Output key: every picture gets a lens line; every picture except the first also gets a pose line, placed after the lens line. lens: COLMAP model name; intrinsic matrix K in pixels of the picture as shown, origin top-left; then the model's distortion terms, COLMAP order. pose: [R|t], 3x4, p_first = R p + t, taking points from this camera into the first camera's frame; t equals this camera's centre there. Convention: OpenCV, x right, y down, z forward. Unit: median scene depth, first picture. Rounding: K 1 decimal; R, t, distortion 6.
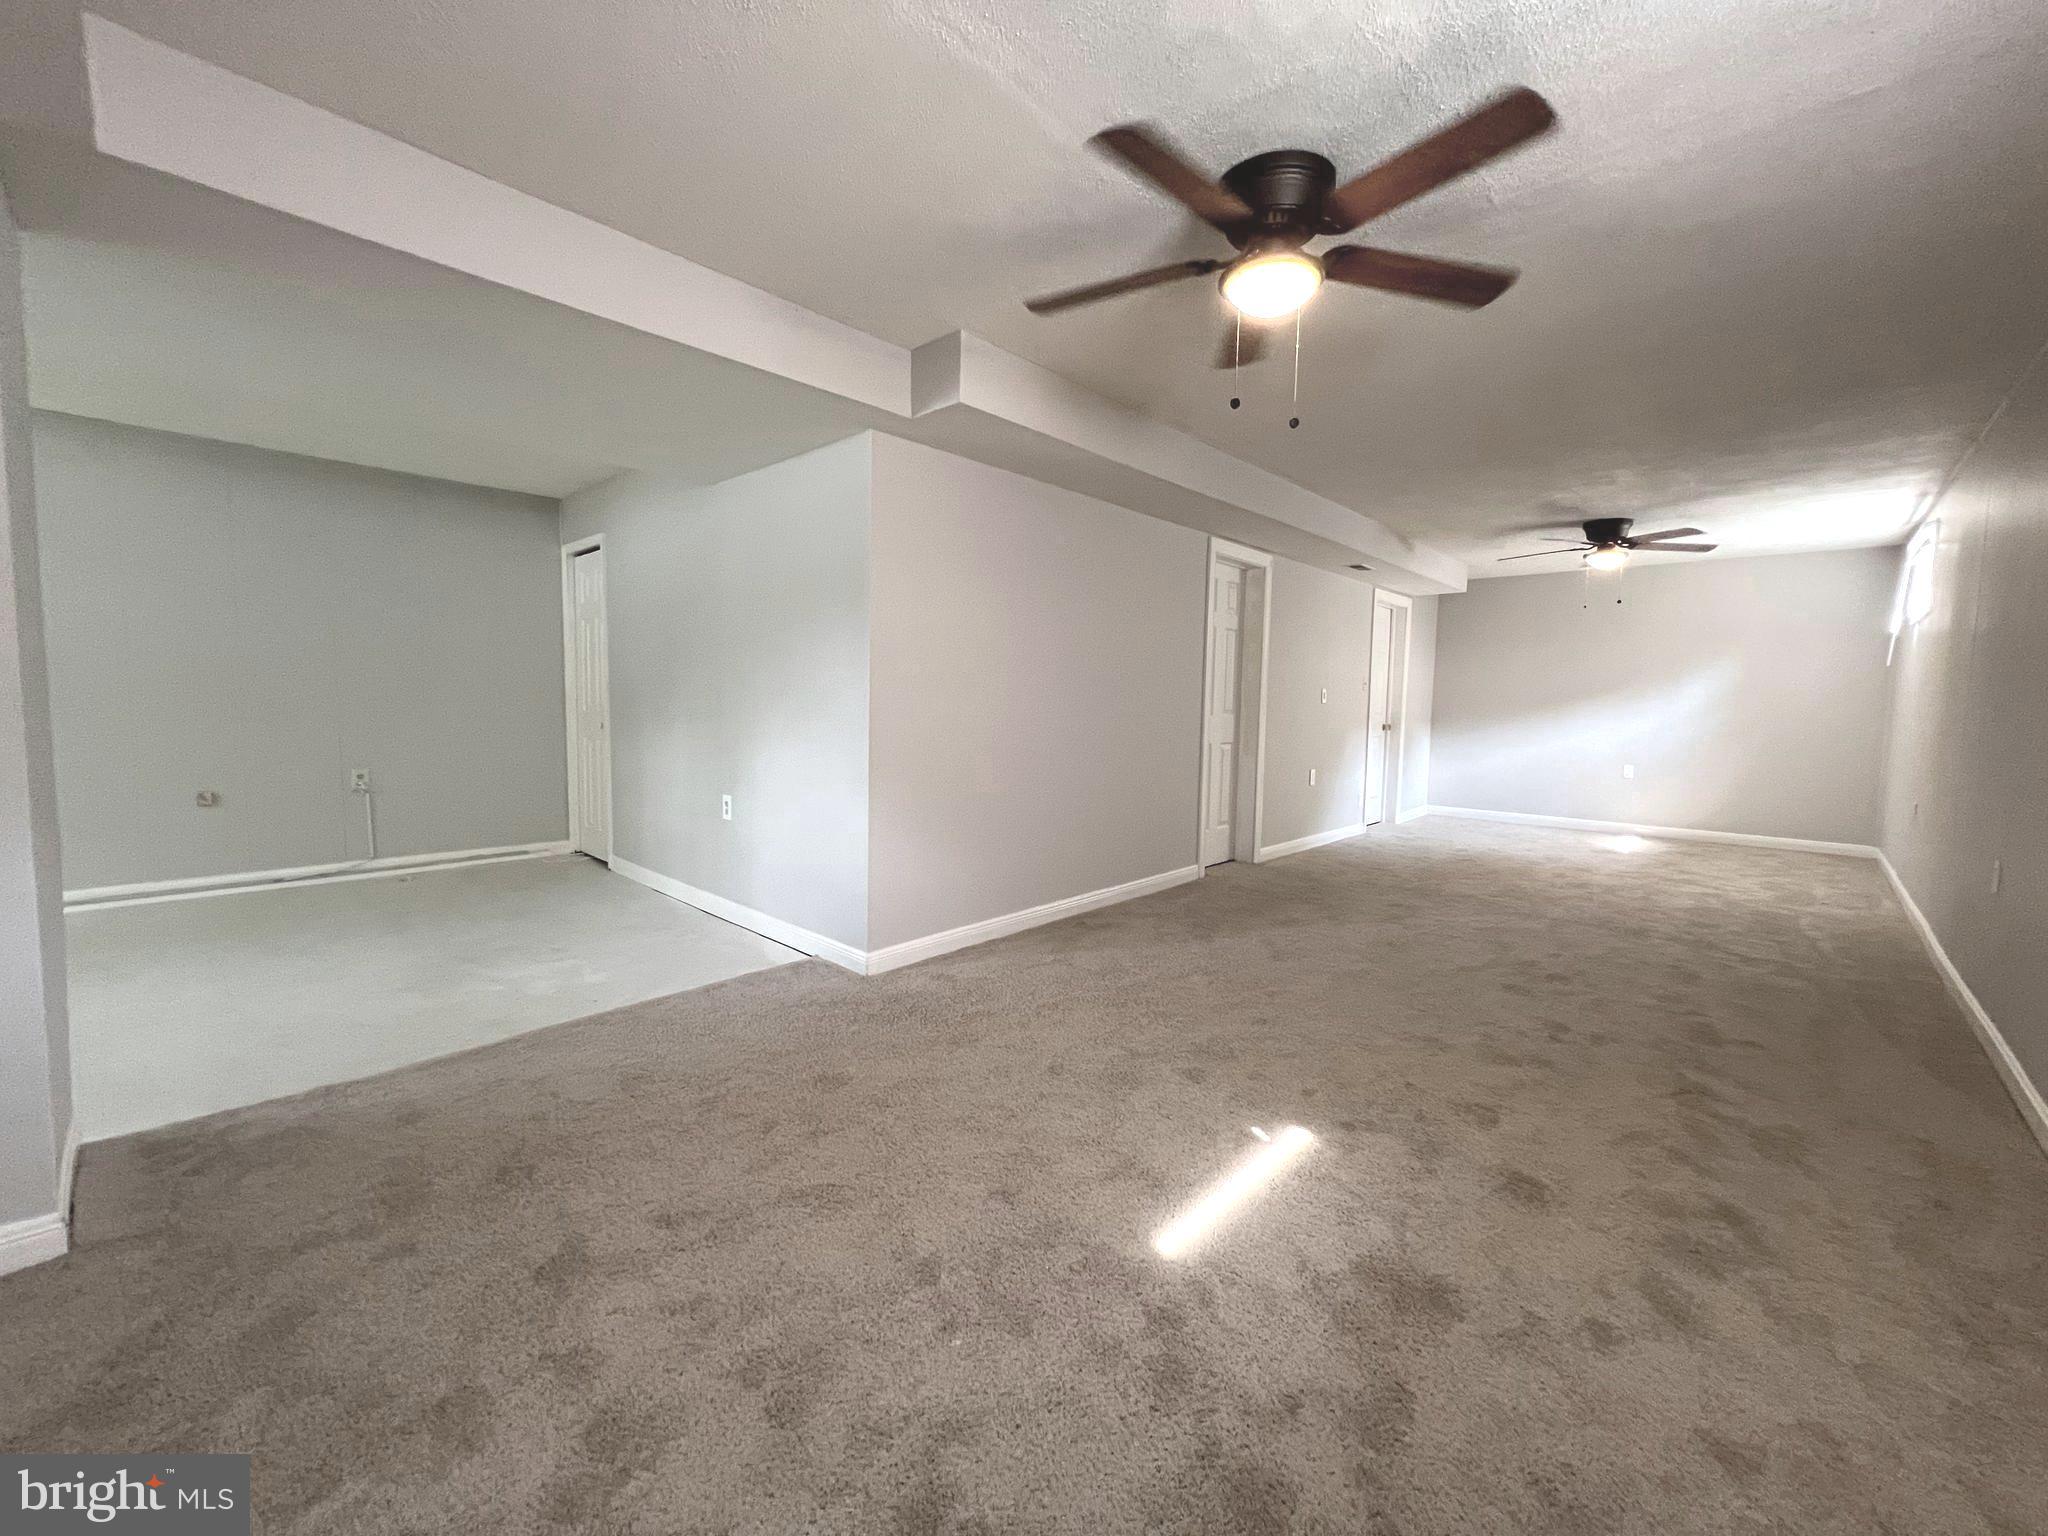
lens RADIAL K [[829.6, 0, 1022.0], [0, 829.6, 760.0], [0, 0, 1]] dist [0.012334, 0.000119]
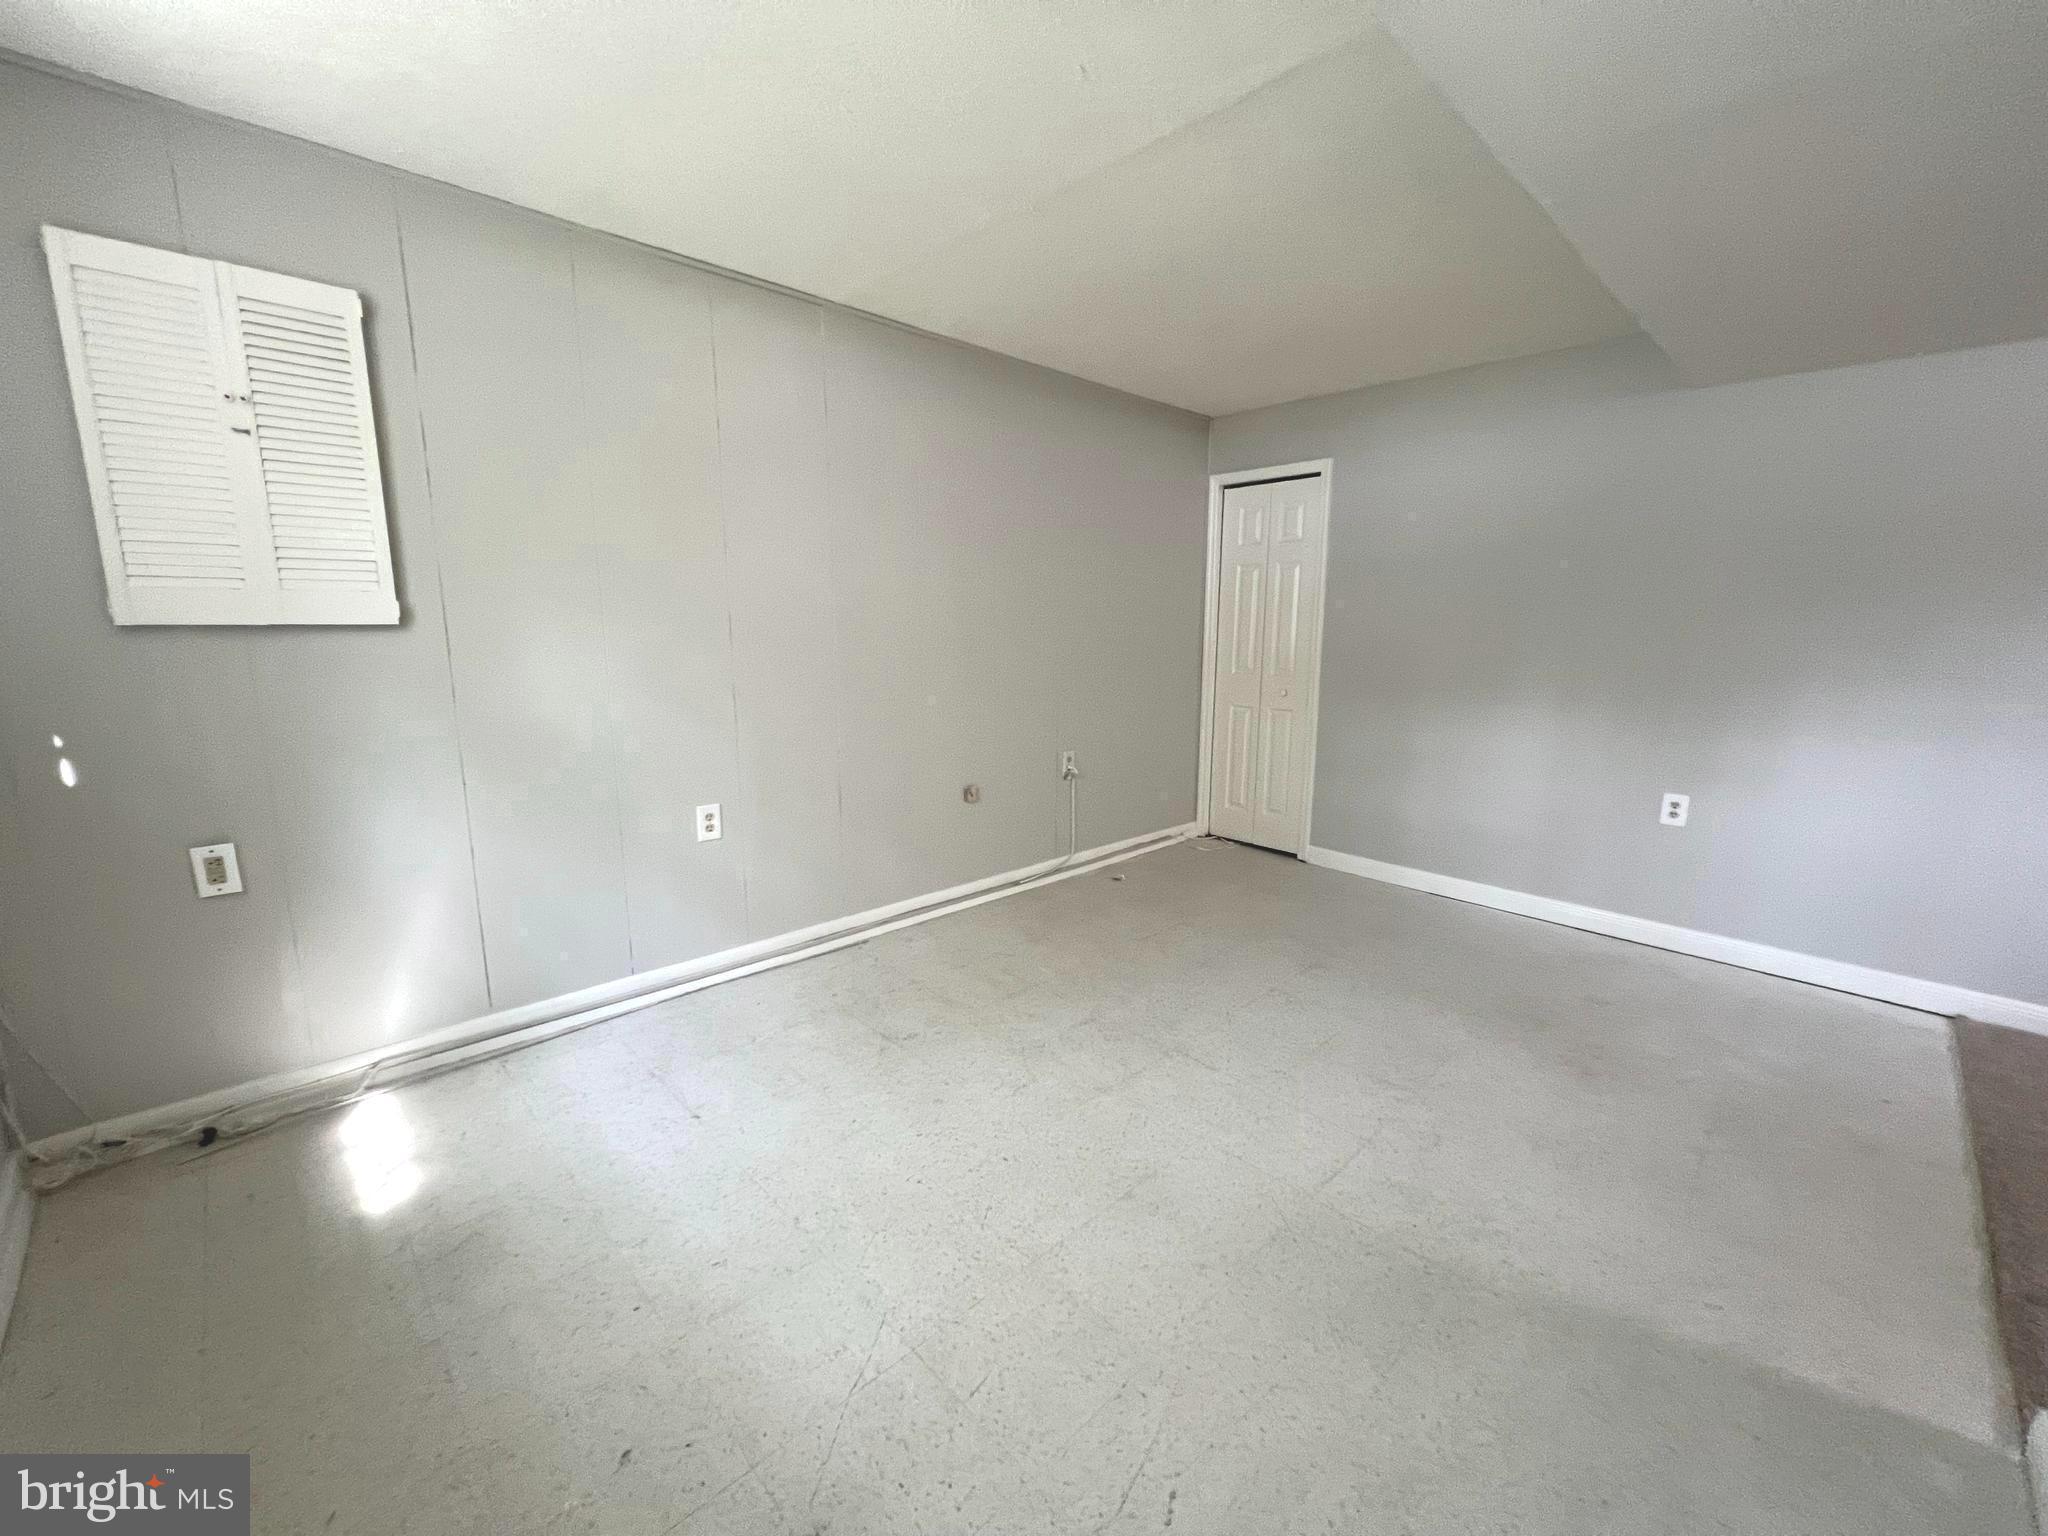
lens RADIAL K [[817.6, 0, 1024.0], [0, 817.6, 768.0], [0, 0, 1]] dist [0.000729, 0.000438]
pose [[0.998581, -0.001940, -0.053224, -1.118210], [0.007364, 0.994765, 0.101921, -0.079977], [0.052748, -0.102168, 0.993368, 0.235598]]
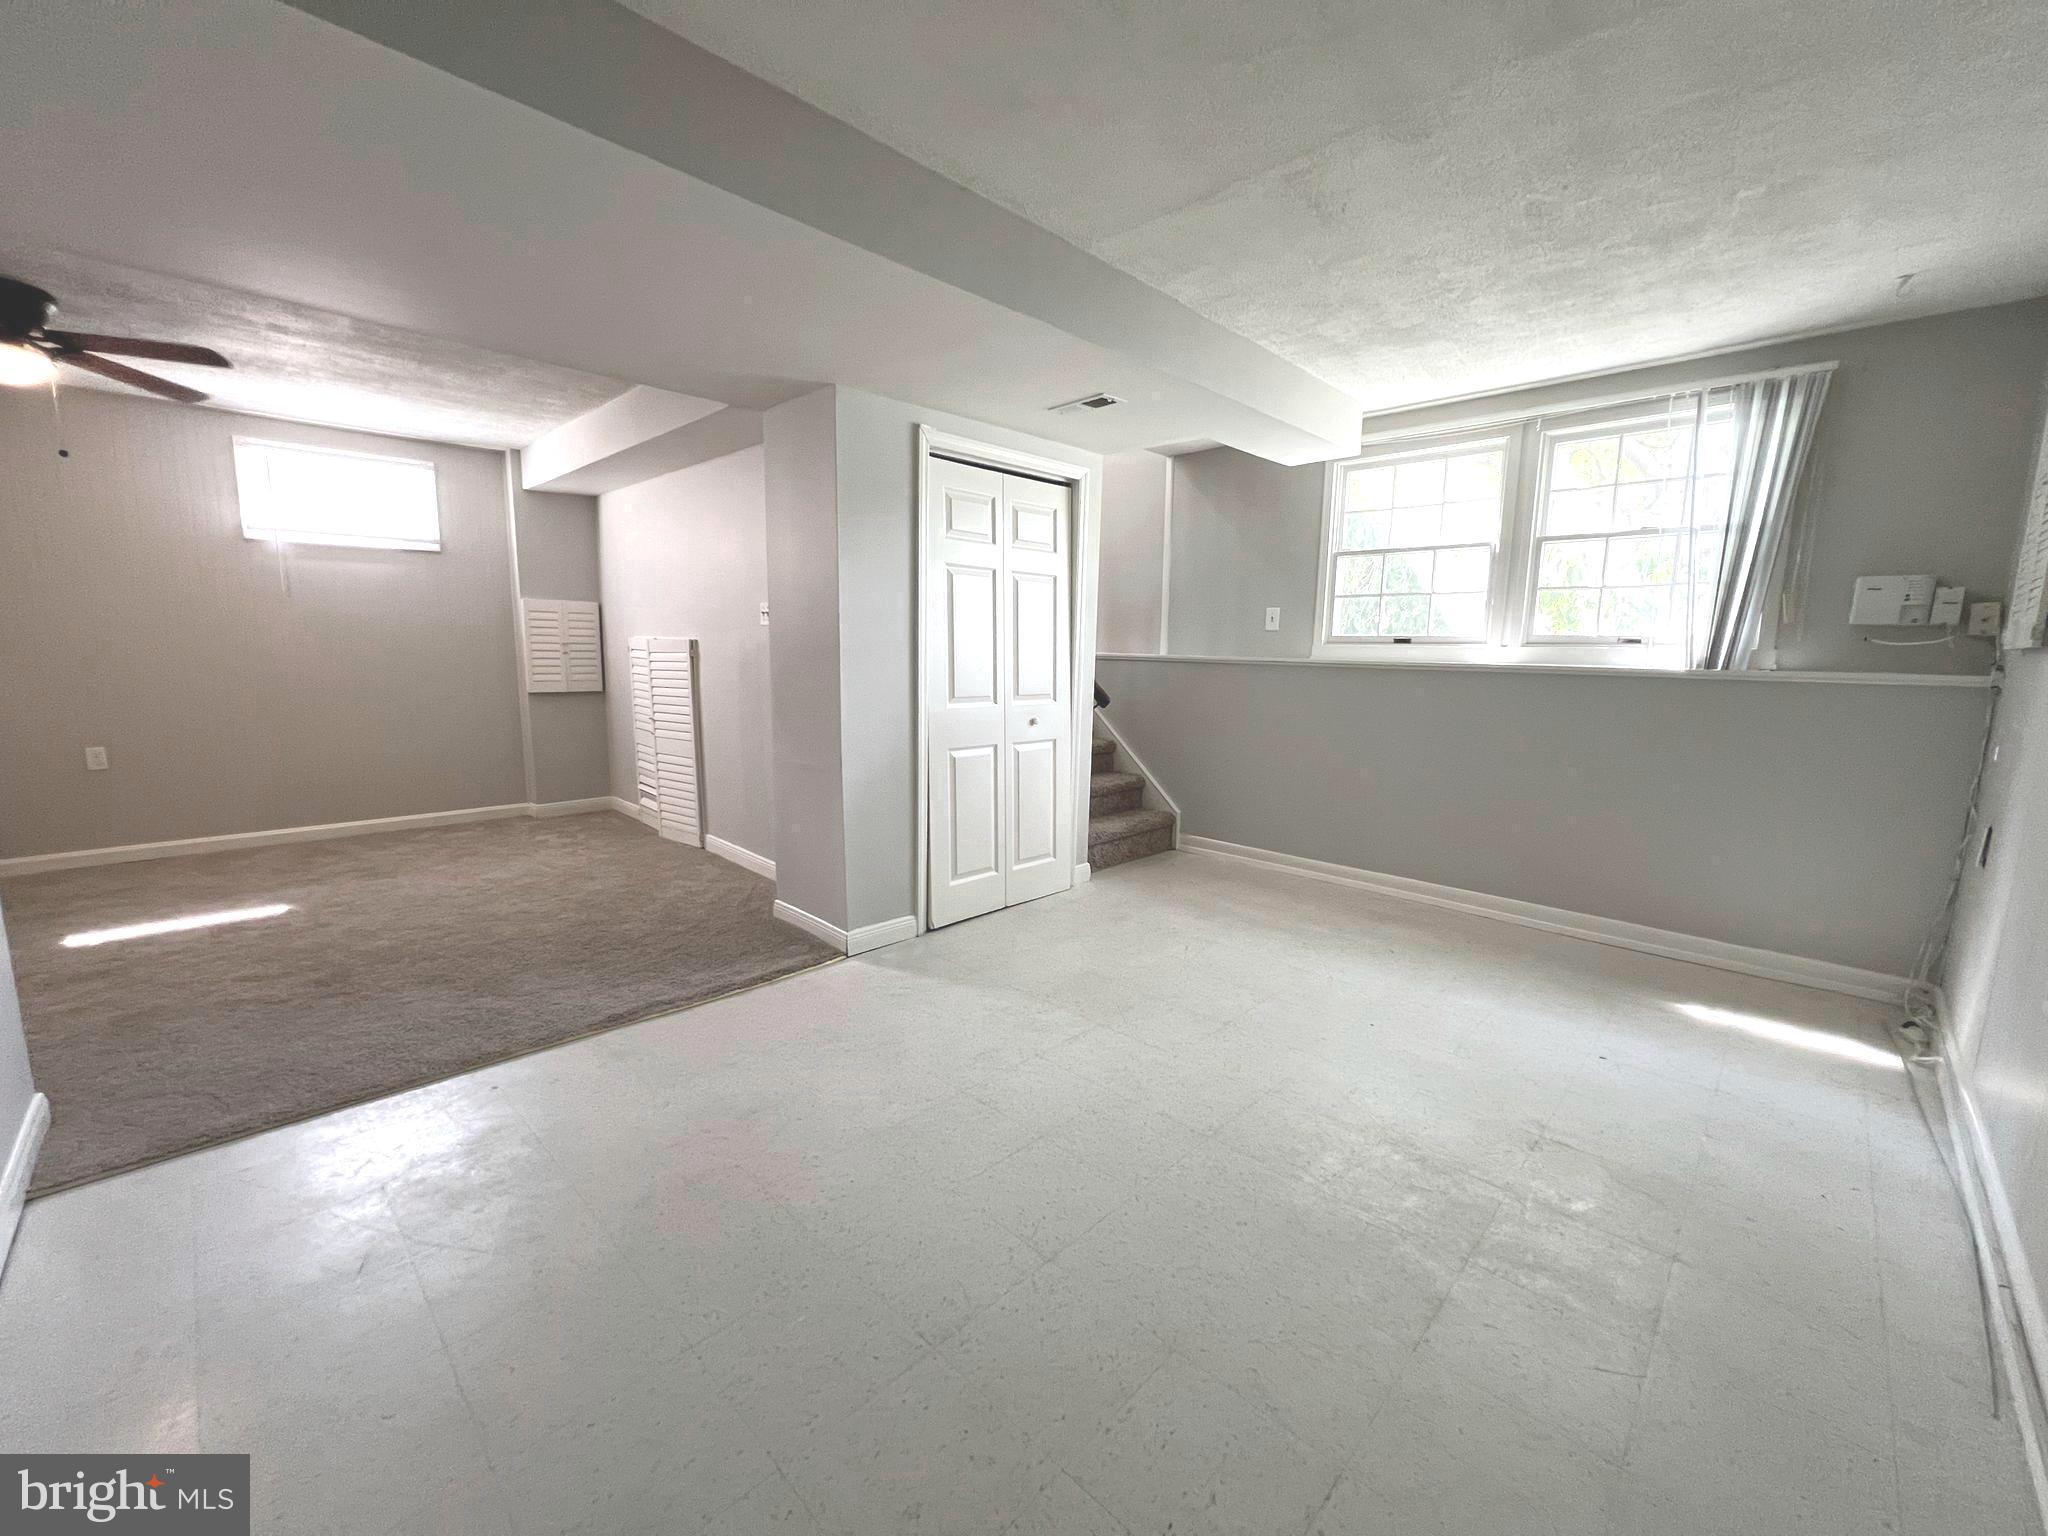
lens RADIAL K [[820.0, 0, 1024.0], [0, 820.0, 764.2], [0, 0, 1]] dist [-0.001564, 0.000449]
pose [[-0.999183, -0.036037, 0.018286, -0.889021], [-0.031174, 0.975304, 0.218657, -0.152910], [-0.025714, 0.217909, -0.975630, 1.476593]]
